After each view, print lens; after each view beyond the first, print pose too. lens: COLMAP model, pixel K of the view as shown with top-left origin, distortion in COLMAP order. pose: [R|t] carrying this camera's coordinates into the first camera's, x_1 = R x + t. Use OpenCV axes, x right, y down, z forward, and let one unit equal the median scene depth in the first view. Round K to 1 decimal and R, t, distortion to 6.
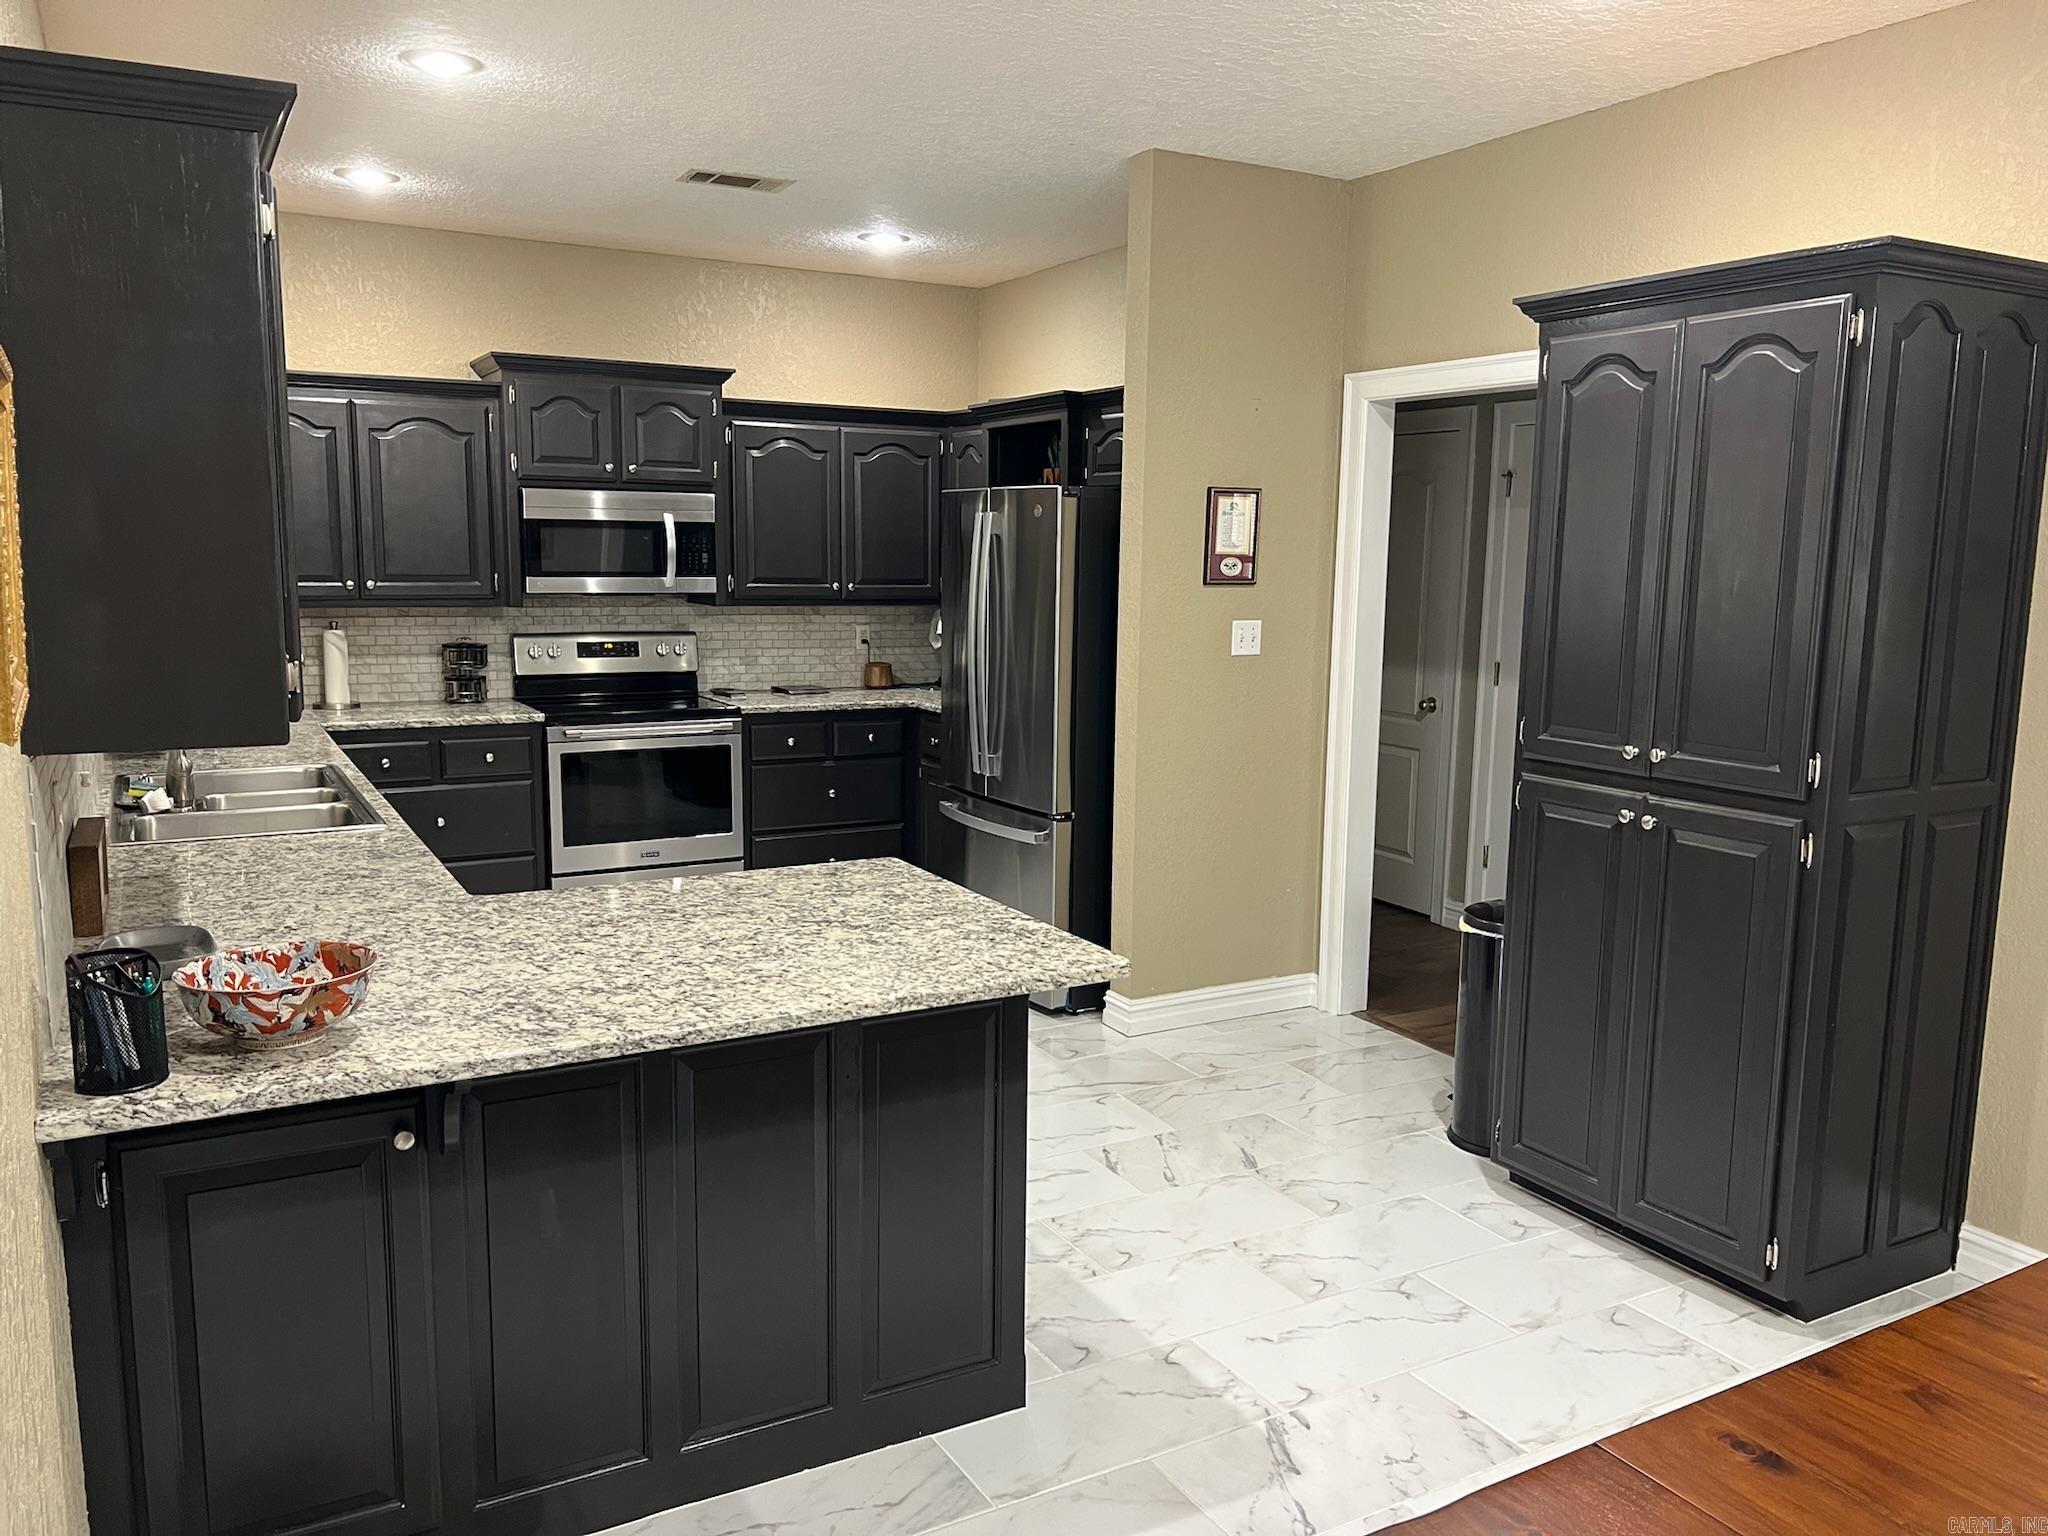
lens RADIAL K [[1541.9, 0, 1024.0], [0, 1541.9, 768.0], [0, 0, 1]] dist [0.076418, -0.001164]
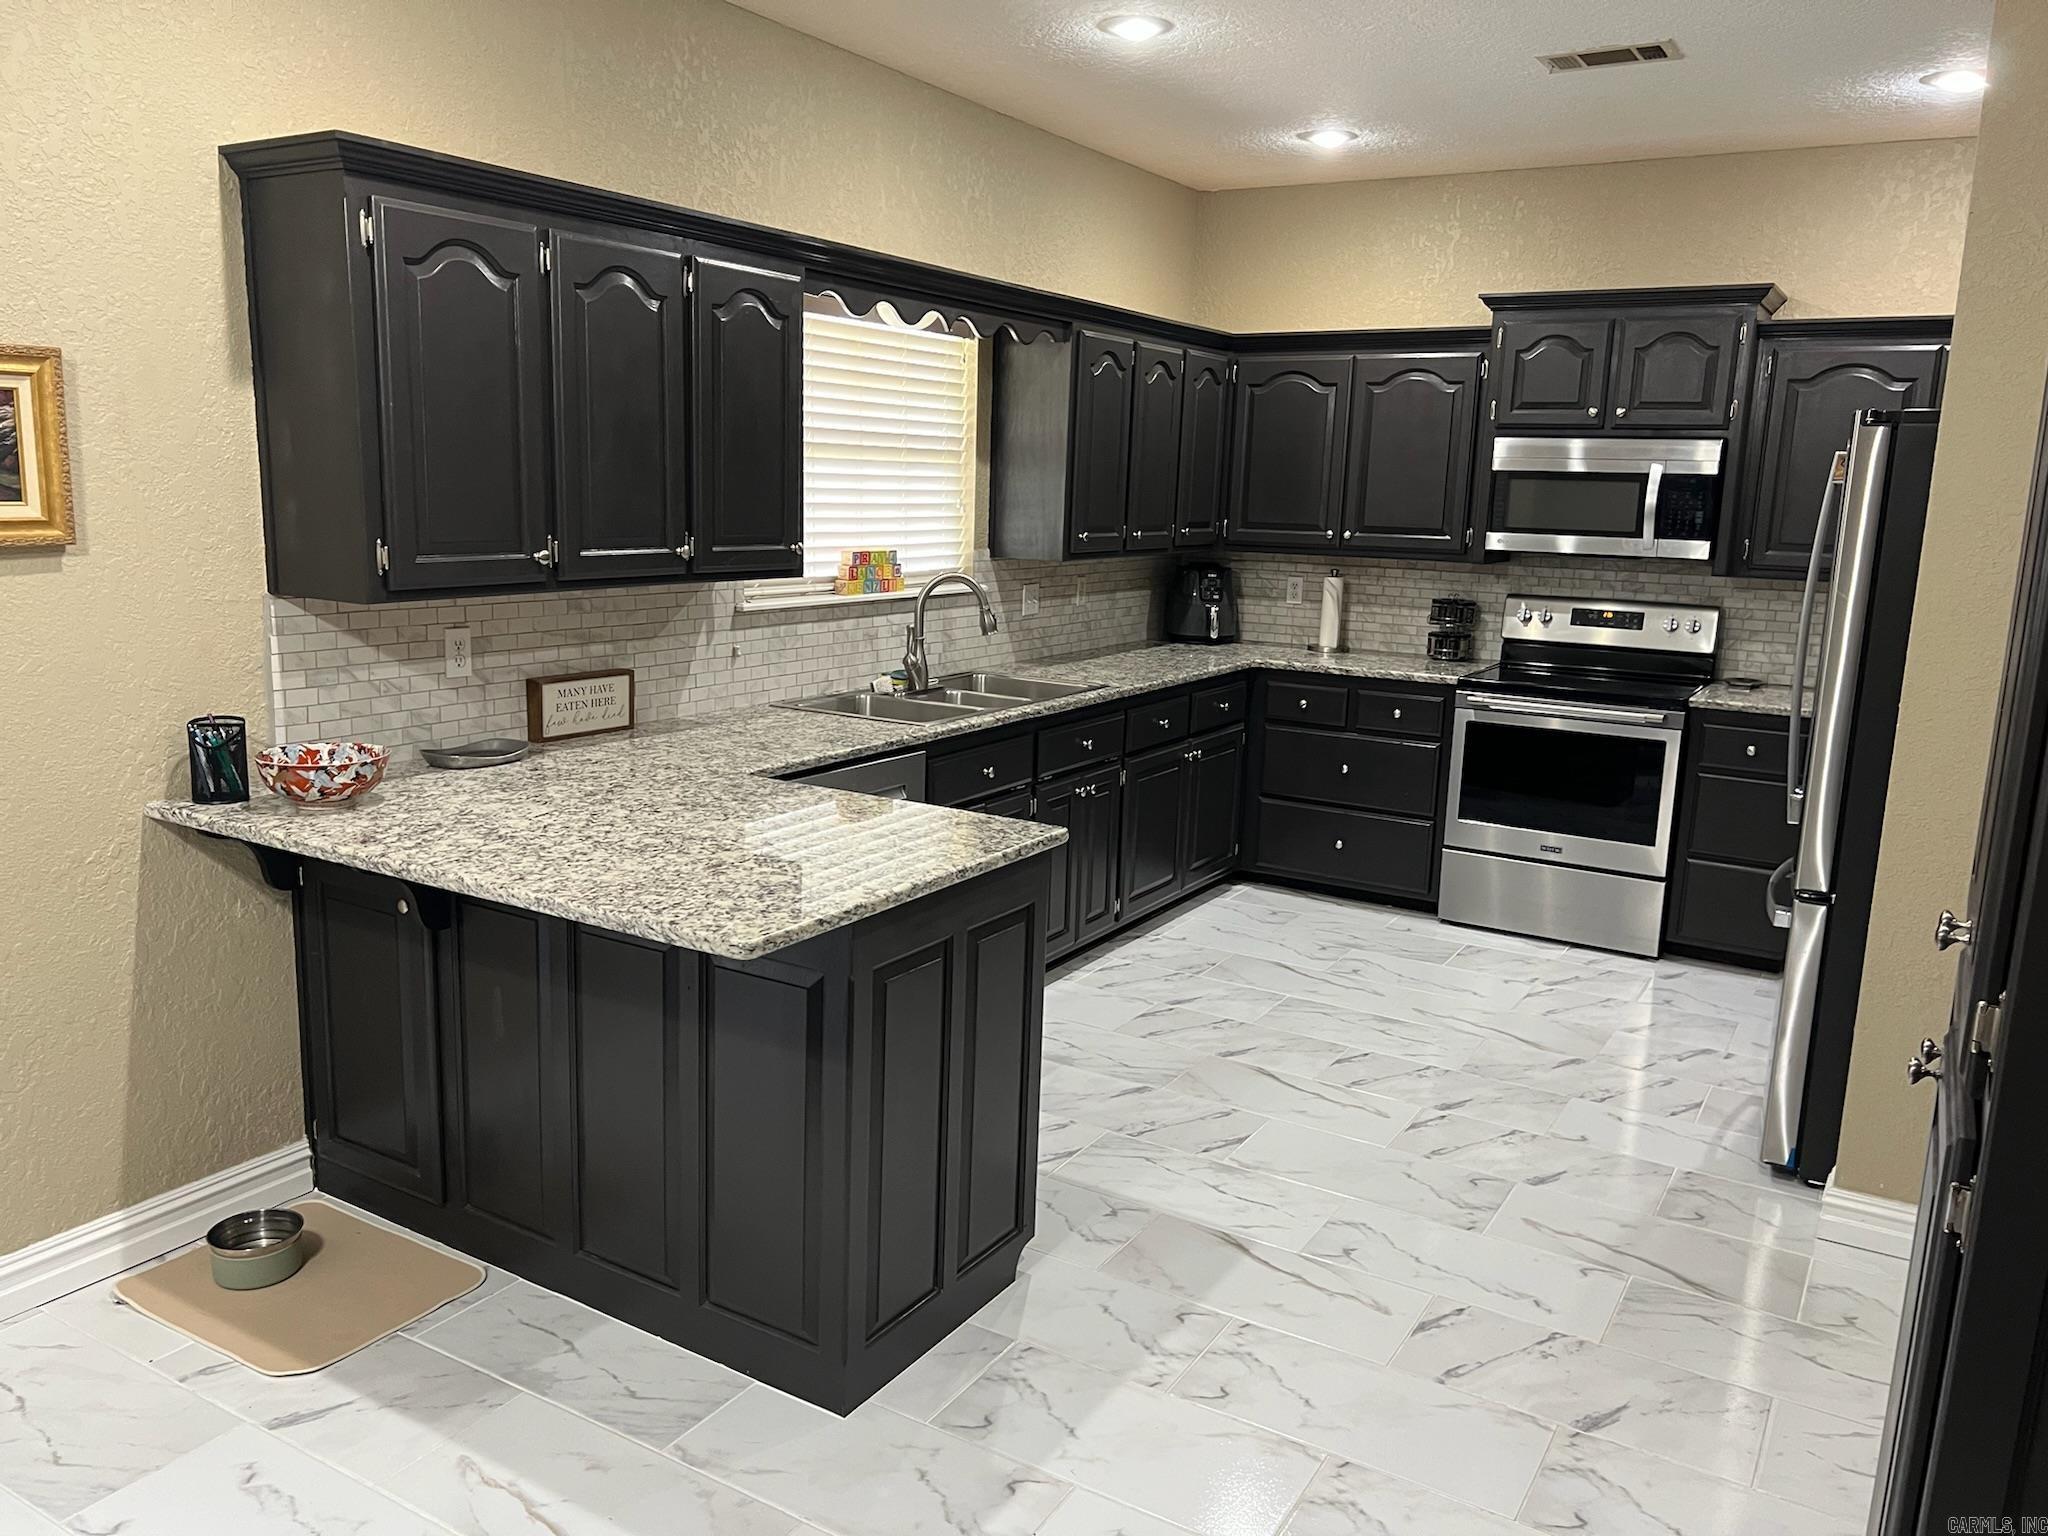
lens RADIAL K [[1547.7, 0, 1024.0], [0, 1547.7, 768.0], [0, 0, 1]] dist [0.082083, -0.087422]
pose [[0.494629, 0.165147, -0.853270, 0.365395], [-0.150961, 0.983182, 0.102781, -0.036135], [0.855893, 0.077972, 0.511241, 0.278553]]
